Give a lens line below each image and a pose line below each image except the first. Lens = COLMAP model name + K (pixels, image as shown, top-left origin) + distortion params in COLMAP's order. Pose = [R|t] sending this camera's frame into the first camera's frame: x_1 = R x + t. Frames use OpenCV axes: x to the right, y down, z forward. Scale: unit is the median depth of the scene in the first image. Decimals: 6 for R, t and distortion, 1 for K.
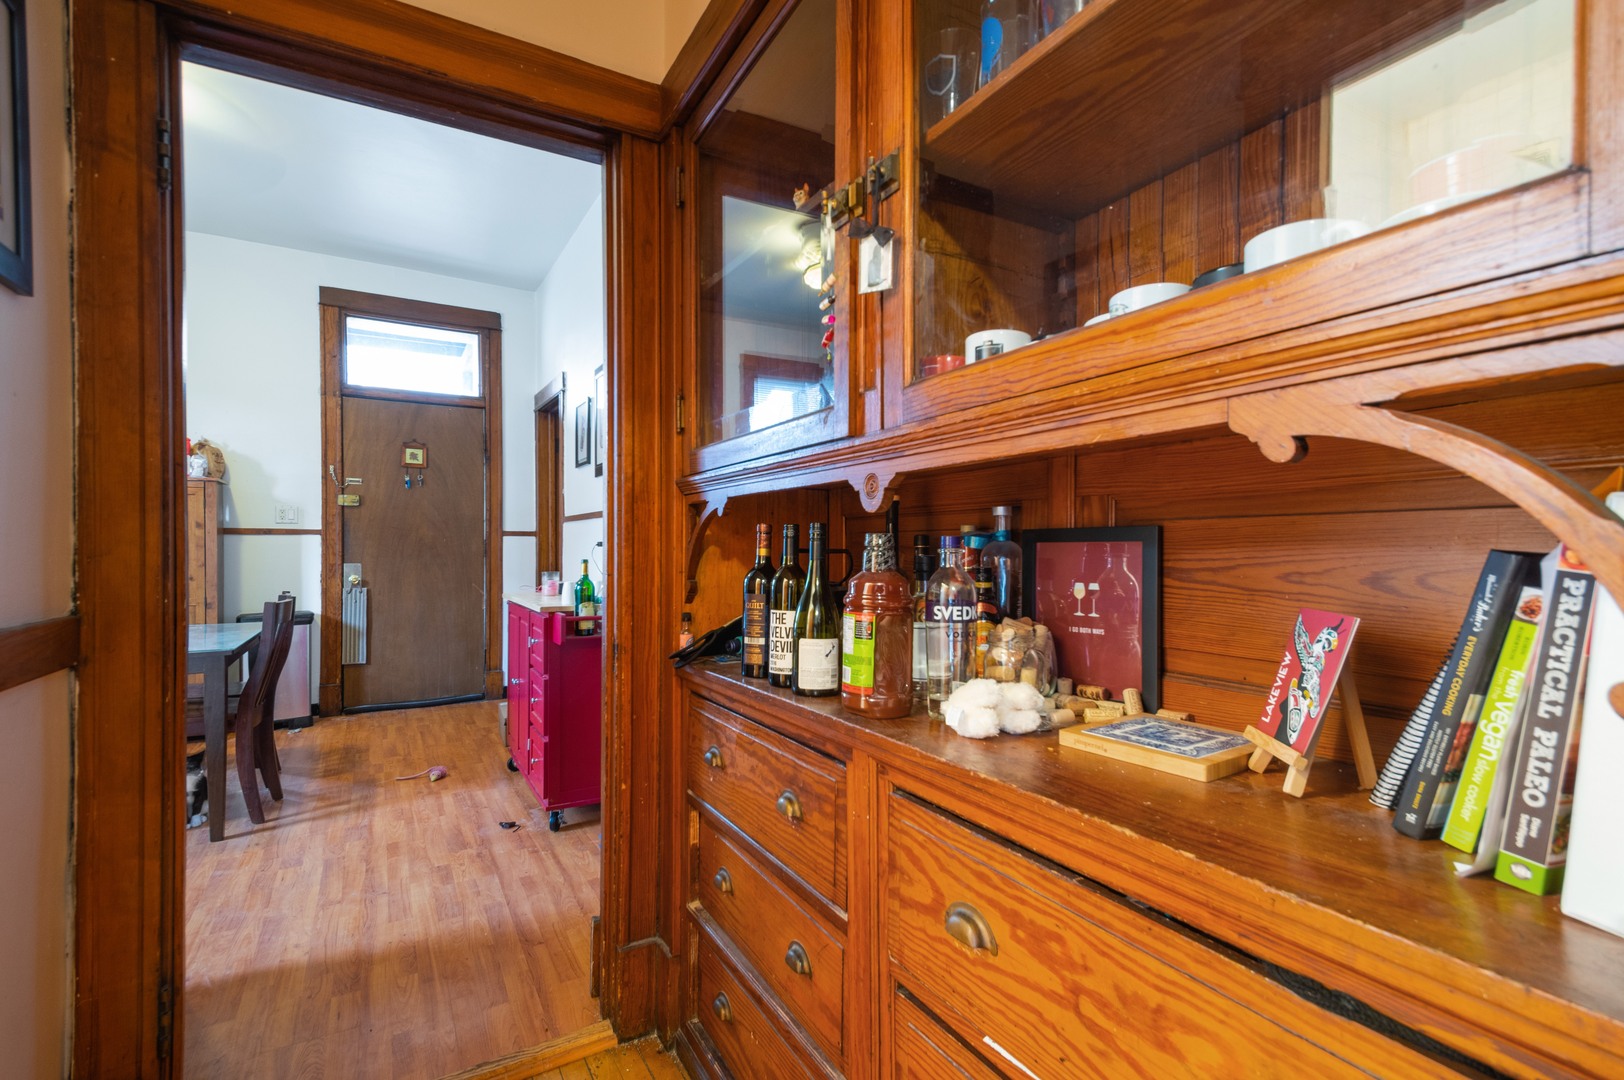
lens RADIAL K [[753.0, 0, 823.4], [0, 753.0, 550.5], [0, 0, 1]] dist [0.029521, -0.000354]
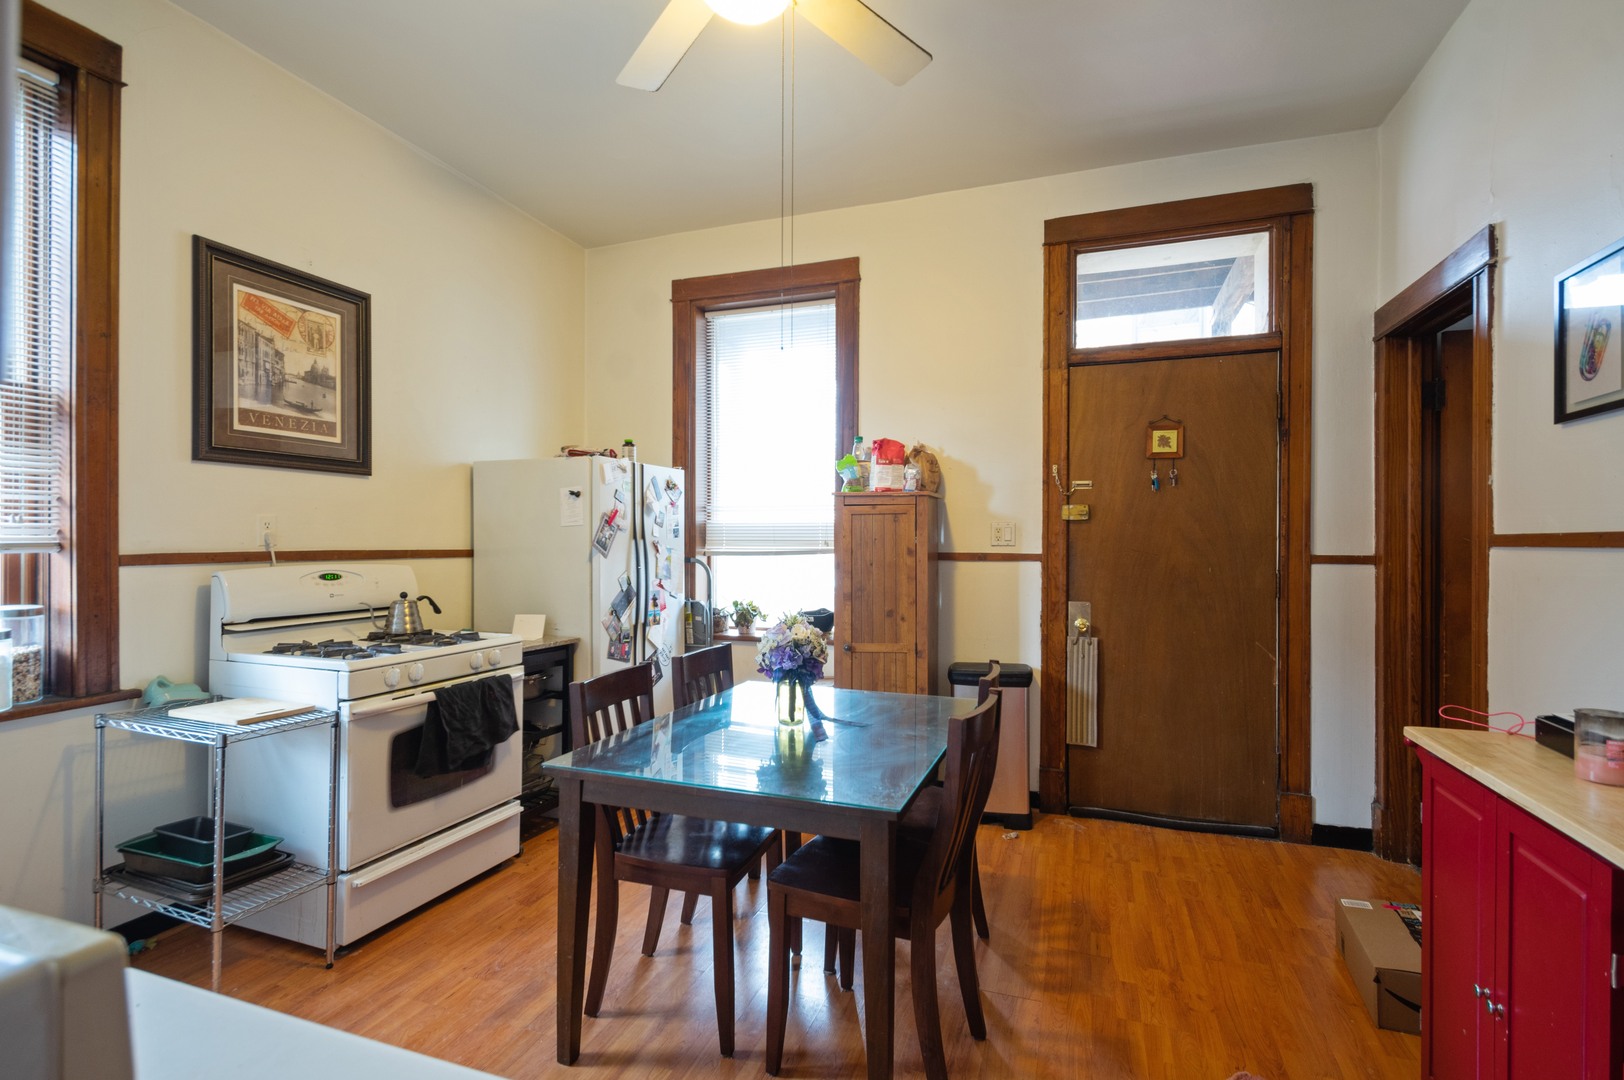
lens RADIAL K [[753.0, 0, 810.4], [0, 753.0, 540.3], [0, 0, 1]] dist [0.029521, -0.000354]
pose [[0.635984, 0.000214, -0.771703, -0.238114], [-0.008079, 0.999947, -0.006380, -0.033619], [0.771660, 0.010292, 0.635952, 0.364060]]
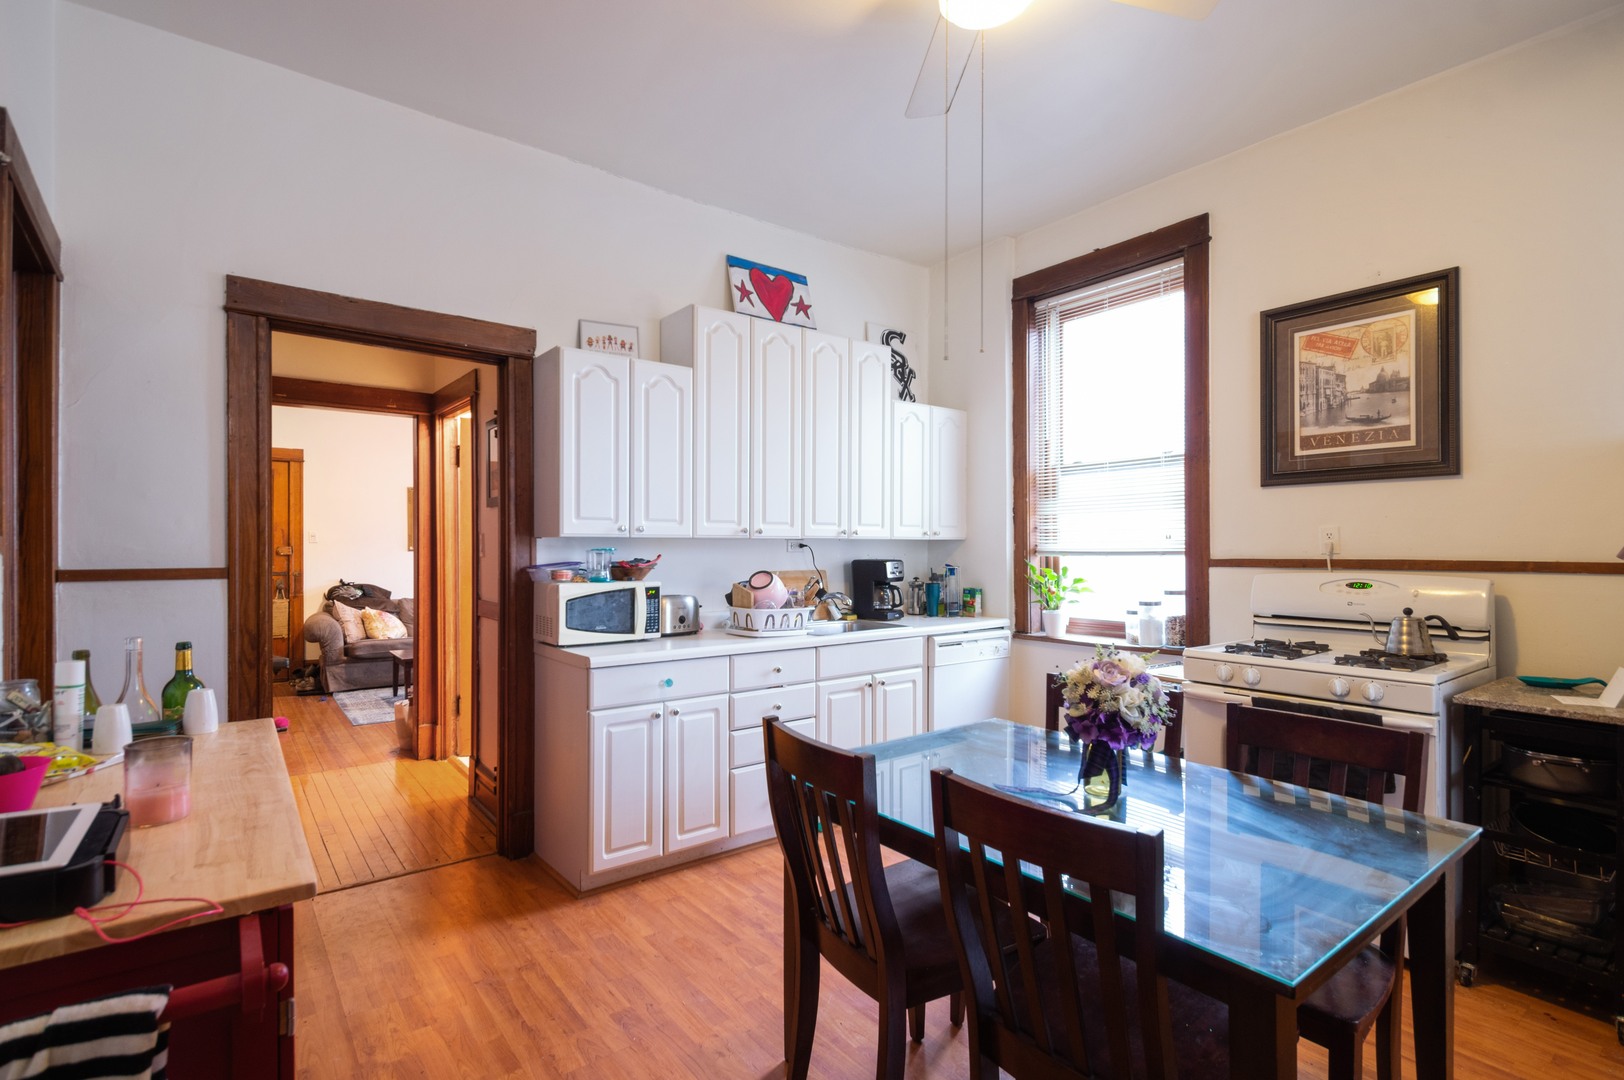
lens RADIAL K [[753.0, 0, 807.6], [0, 753.0, 539.2], [0, 0, 1]] dist [0.029521, -0.000354]
pose [[-0.988607, 0.000778, -0.150517, -0.555366], [0.000975, 0.999999, -0.001236, -0.048252], [0.150516, -0.001369, -0.988607, 1.457318]]
